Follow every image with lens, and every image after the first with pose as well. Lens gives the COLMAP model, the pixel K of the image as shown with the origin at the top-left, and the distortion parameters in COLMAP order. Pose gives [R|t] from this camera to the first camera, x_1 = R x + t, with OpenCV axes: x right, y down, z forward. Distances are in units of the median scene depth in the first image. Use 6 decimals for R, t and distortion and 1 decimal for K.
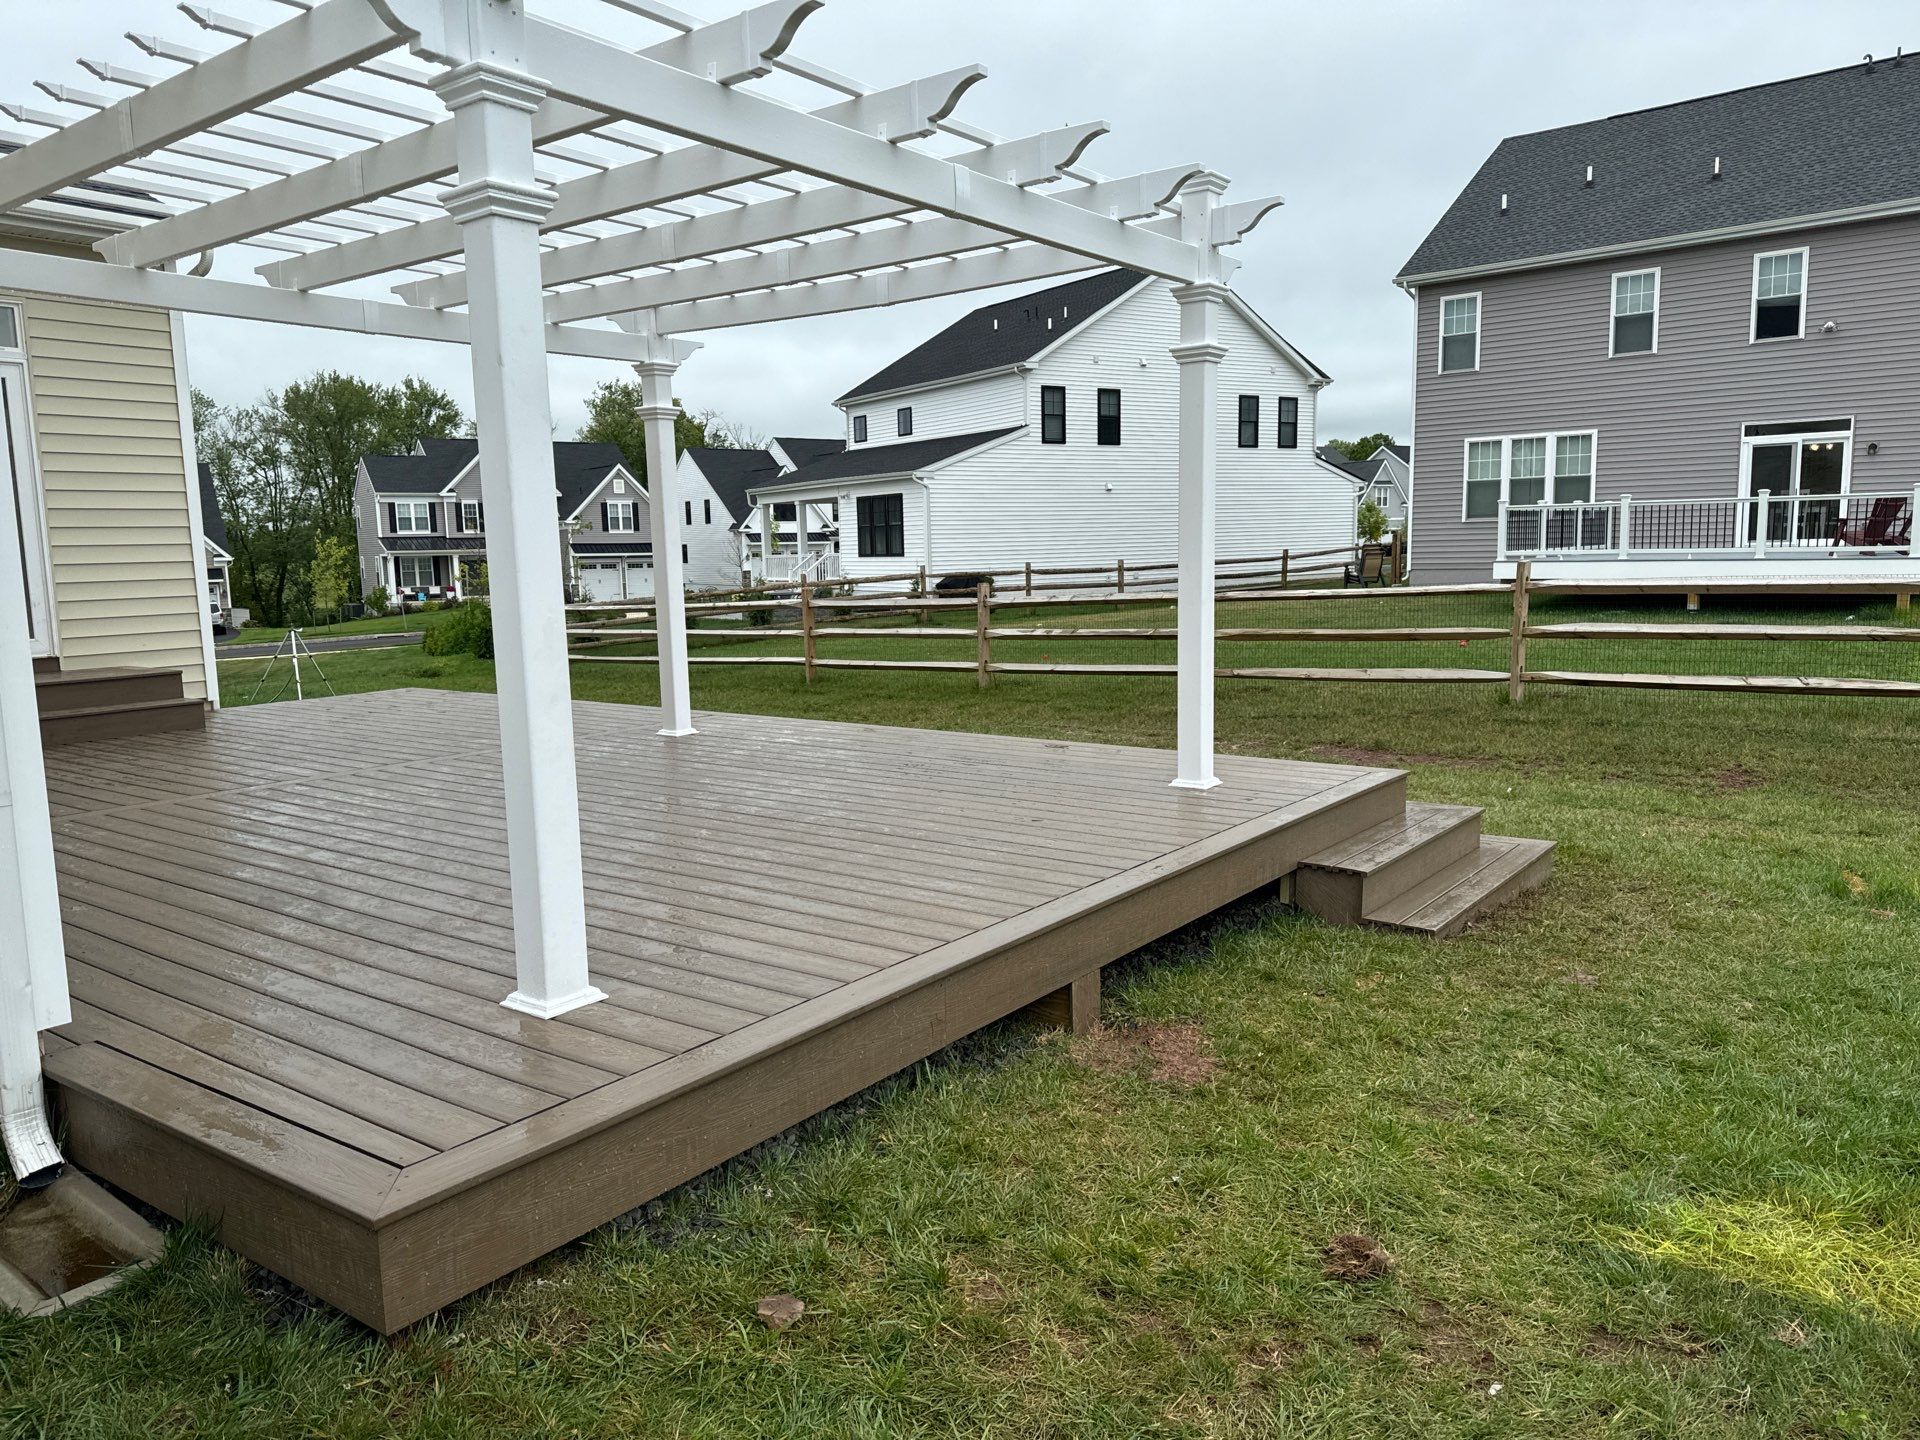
lens RADIAL K [[1347.7, 0, 962.4], [0, 1347.7, 726.5], [0, 0, 1]] dist [0.054417, -0.062059]
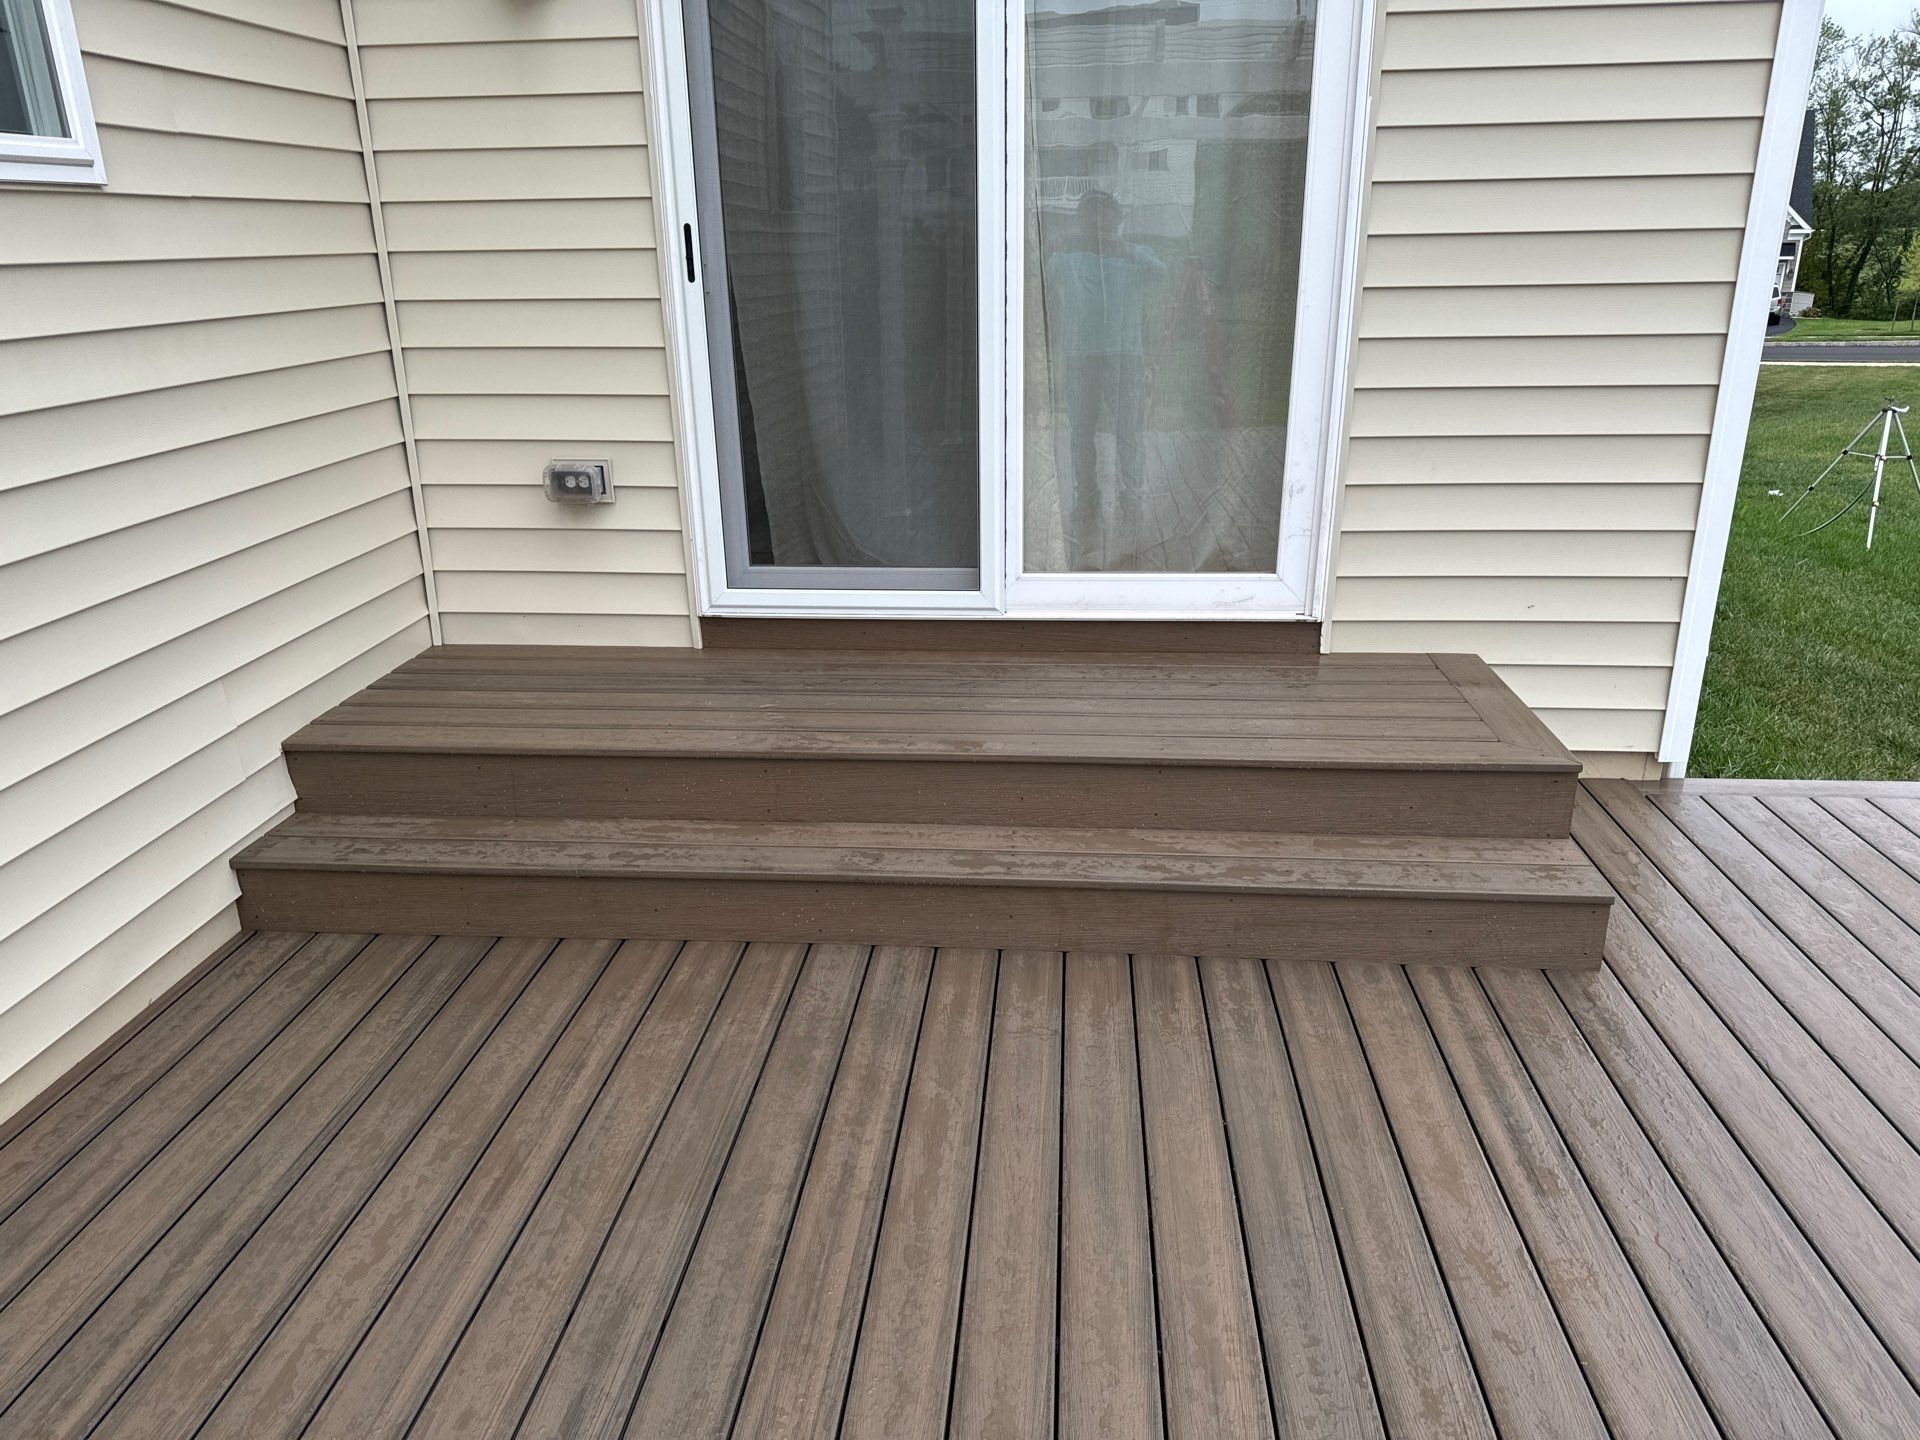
lens RADIAL K [[1347.7, 0, 941.3], [0, 1347.7, 756.9], [0, 0, 1]] dist [0.054417, -0.062059]
pose [[0.518779, 0.315993, -0.794365, -0.047670], [-0.108292, 0.945987, 0.305585, -0.015287], [0.848022, -0.072507, 0.524978, 0.084643]]
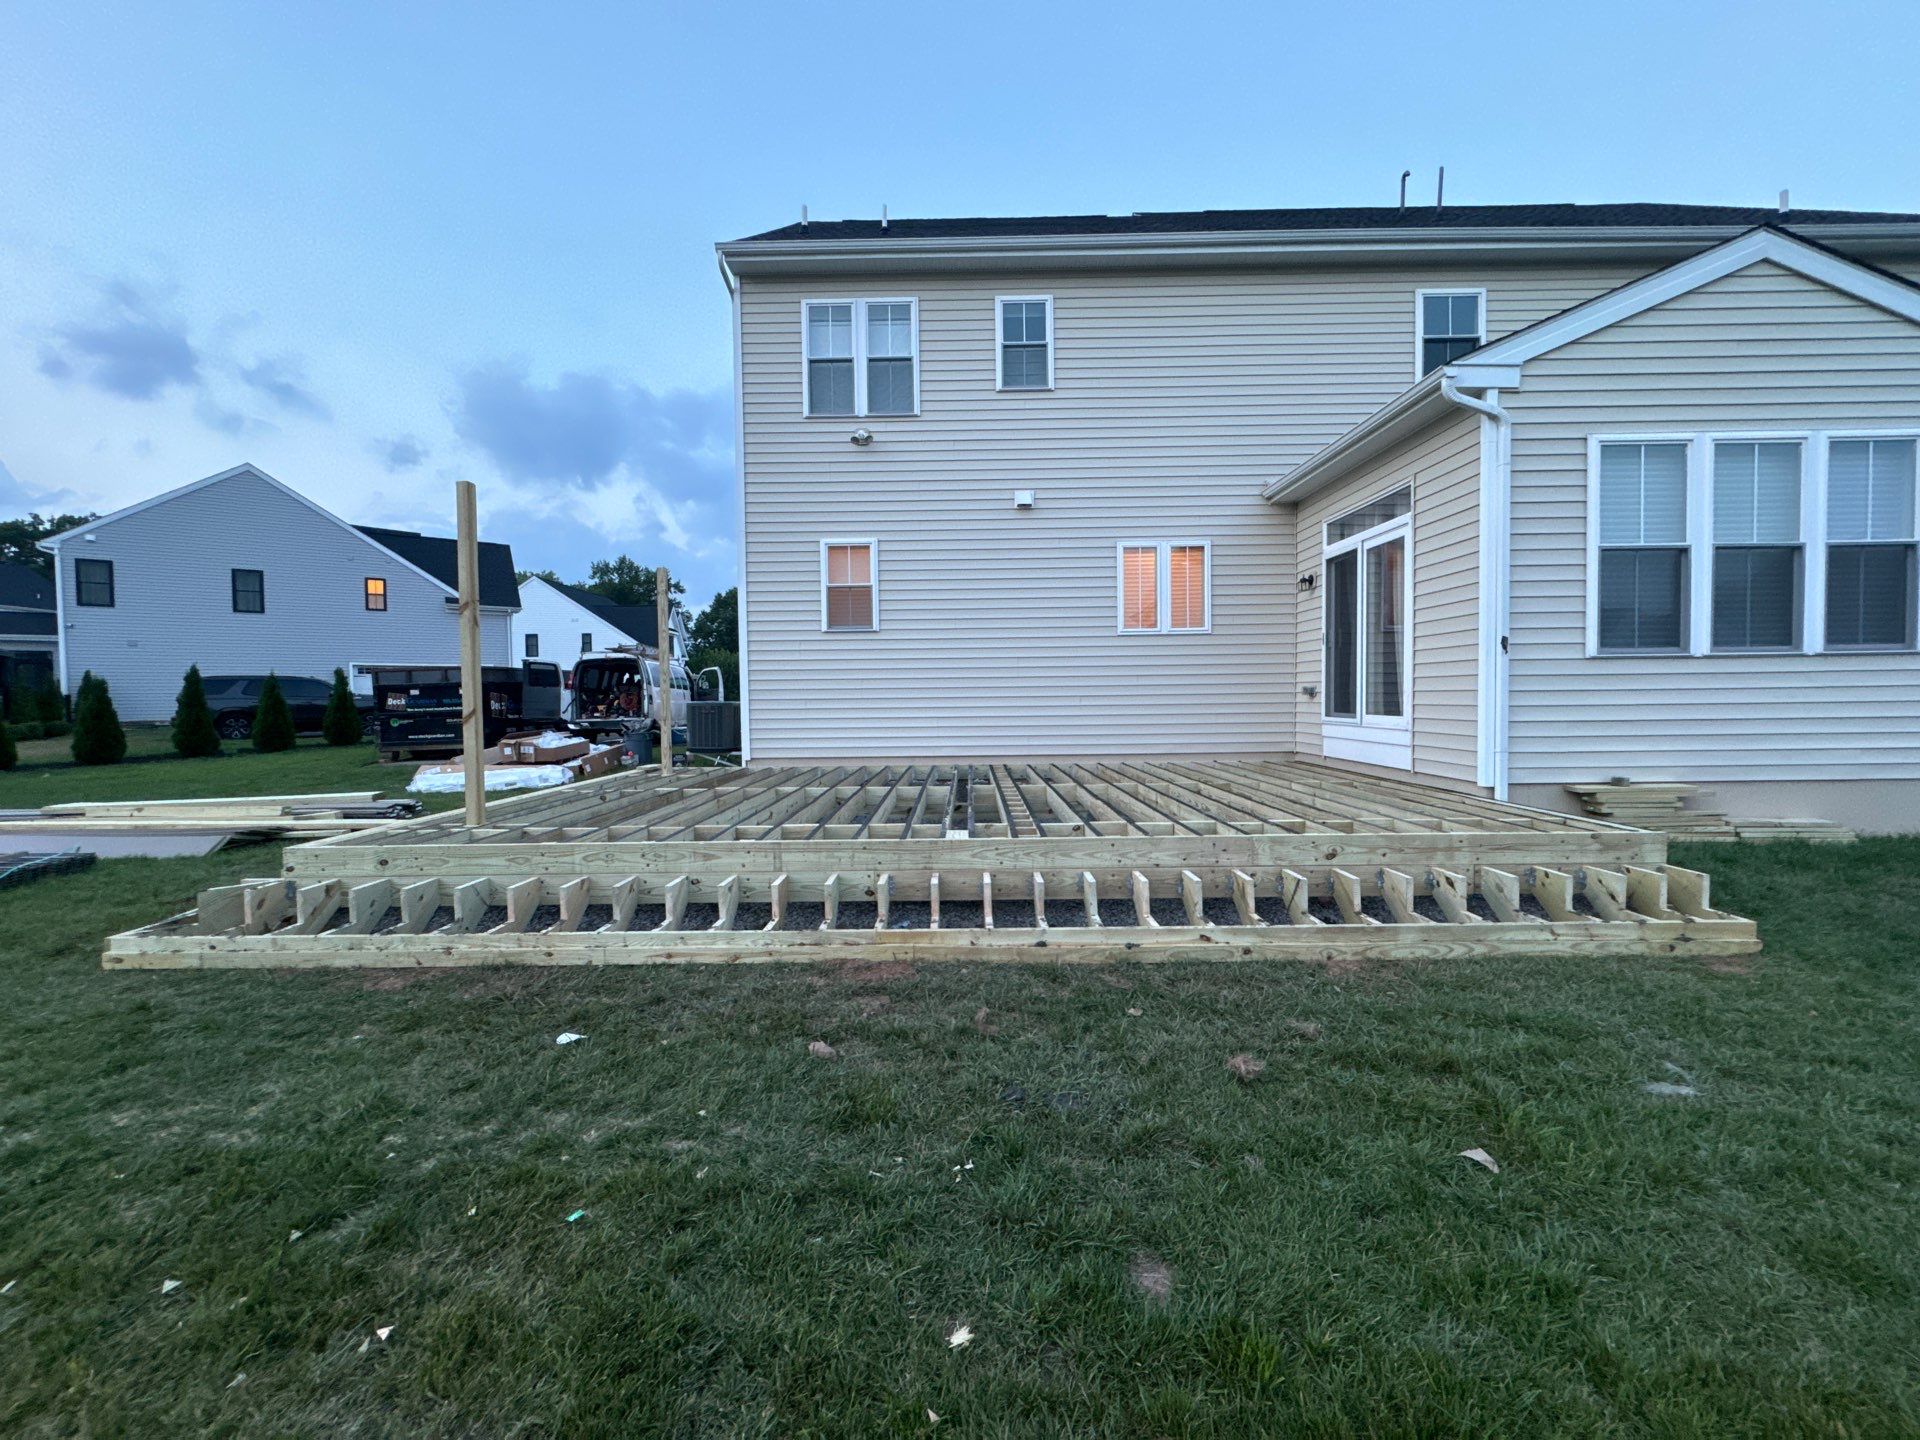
lens RADIAL K [[765.1, 0, 961.6], [0, 765.1, 720.8], [0, 0, 1]] dist [-0.002398, 0.000075]
pose [[-0.807837, 0.049886, -0.587291, 0.019111], [-0.049315, 0.987197, 0.151690, -0.019198], [0.587339, 0.151503, -0.795035, 0.166014]]
